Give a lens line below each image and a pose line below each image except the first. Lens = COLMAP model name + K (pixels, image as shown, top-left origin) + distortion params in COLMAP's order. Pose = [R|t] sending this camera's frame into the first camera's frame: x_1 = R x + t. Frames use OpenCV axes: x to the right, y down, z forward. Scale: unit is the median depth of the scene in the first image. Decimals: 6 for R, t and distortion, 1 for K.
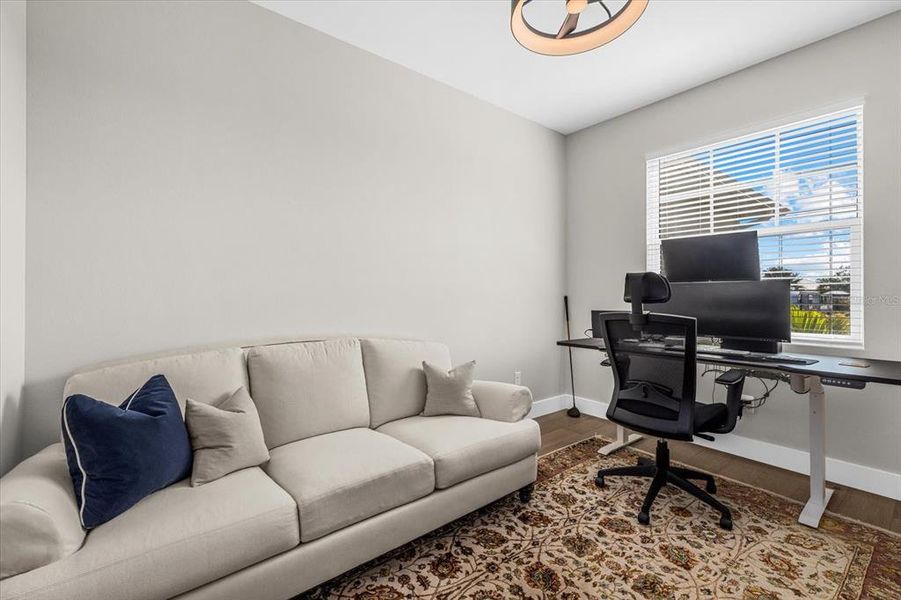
lens RADIAL K [[387.9, 0, 454.9], [0, 387.9, 292.5], [0, 0, 1]] dist [0.000649, -0.000024]
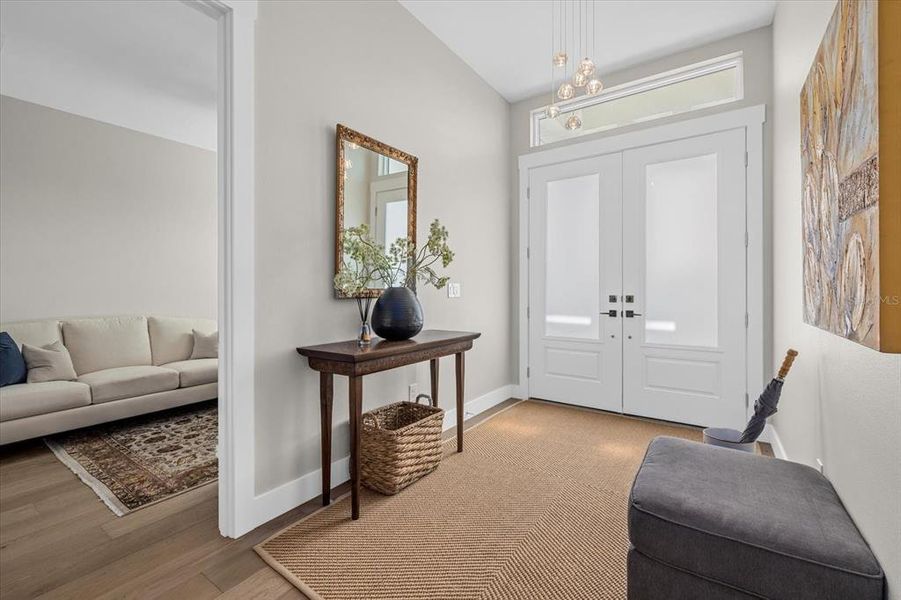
lens RADIAL K [[387.9, 0, 454.9], [0, 387.9, 292.5], [0, 0, 1]] dist [0.000649, -0.000024]
pose [[0.957471, -0.002414, 0.288520, 0.731911], [-0.000213, 0.999959, 0.009072, 0.003280], [-0.288530, -0.008747, 0.957431, -1.322125]]
